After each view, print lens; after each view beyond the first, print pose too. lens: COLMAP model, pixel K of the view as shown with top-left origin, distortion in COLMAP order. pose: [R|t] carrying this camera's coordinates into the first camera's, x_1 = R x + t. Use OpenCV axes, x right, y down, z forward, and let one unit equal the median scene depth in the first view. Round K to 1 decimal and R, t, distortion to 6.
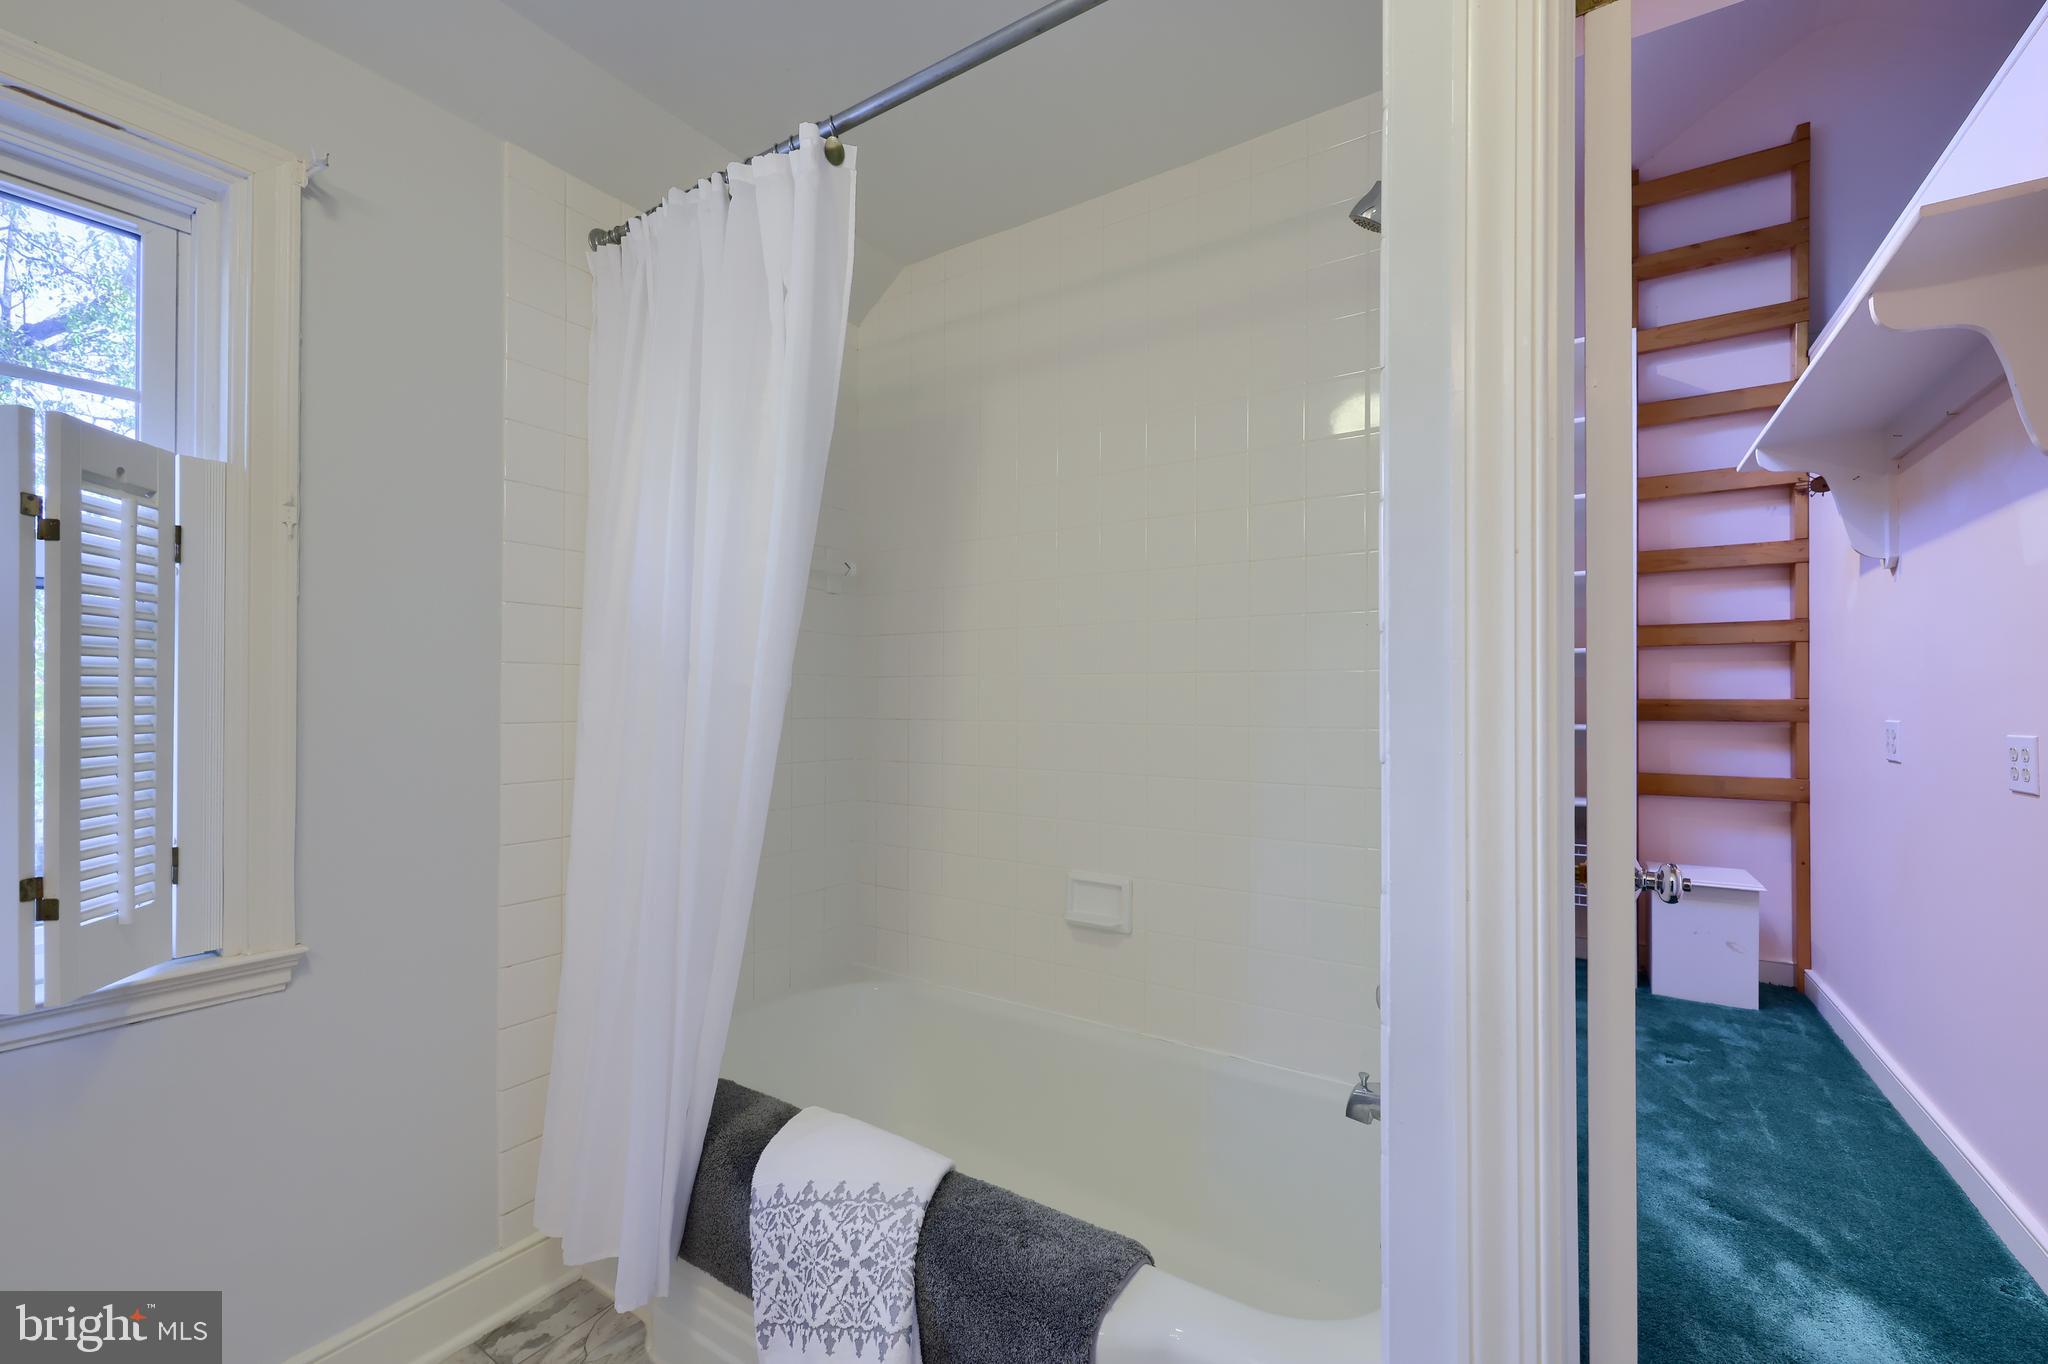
lens RADIAL K [[816.6, 0, 1024.0], [0, 816.6, 682.0], [0, 0, 1]] dist [-0.000900, 0.000113]
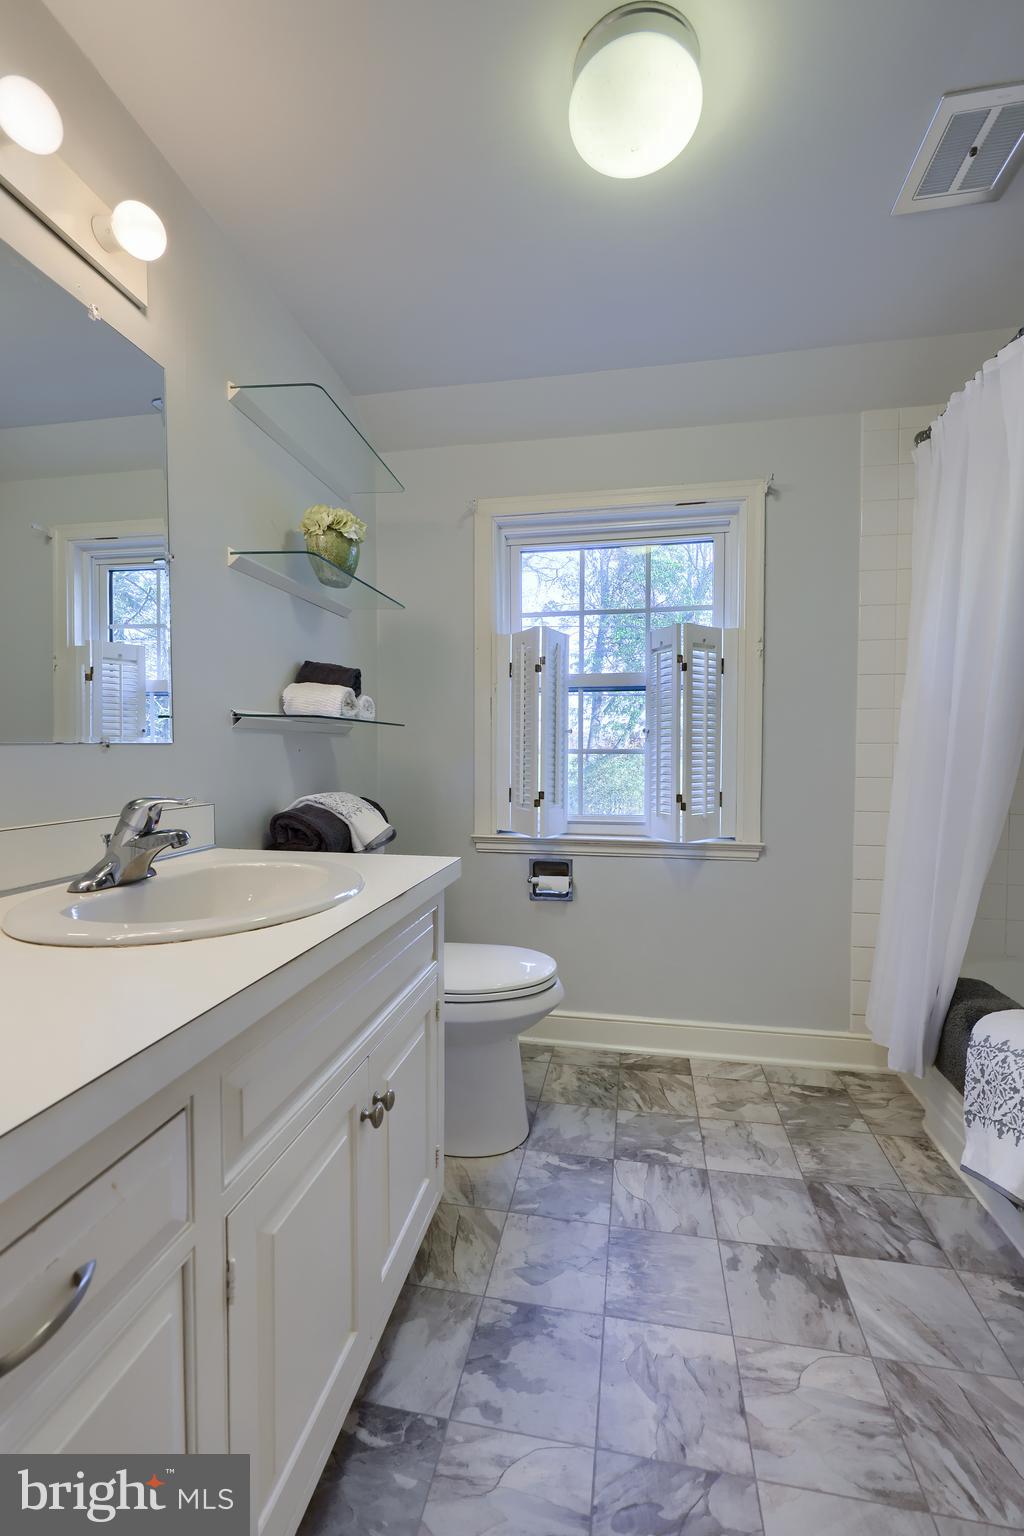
lens RADIAL K [[612.4, 0, 473.3], [0, 612.4, 767.1], [0, 0, 1]] dist [-0.000900, 0.000113]
pose [[0.303210, 0.028906, -0.952485, 0.500668], [0.006047, 0.999461, 0.032257, 0.070199], [0.952904, -0.015540, 0.302872, -0.268760]]
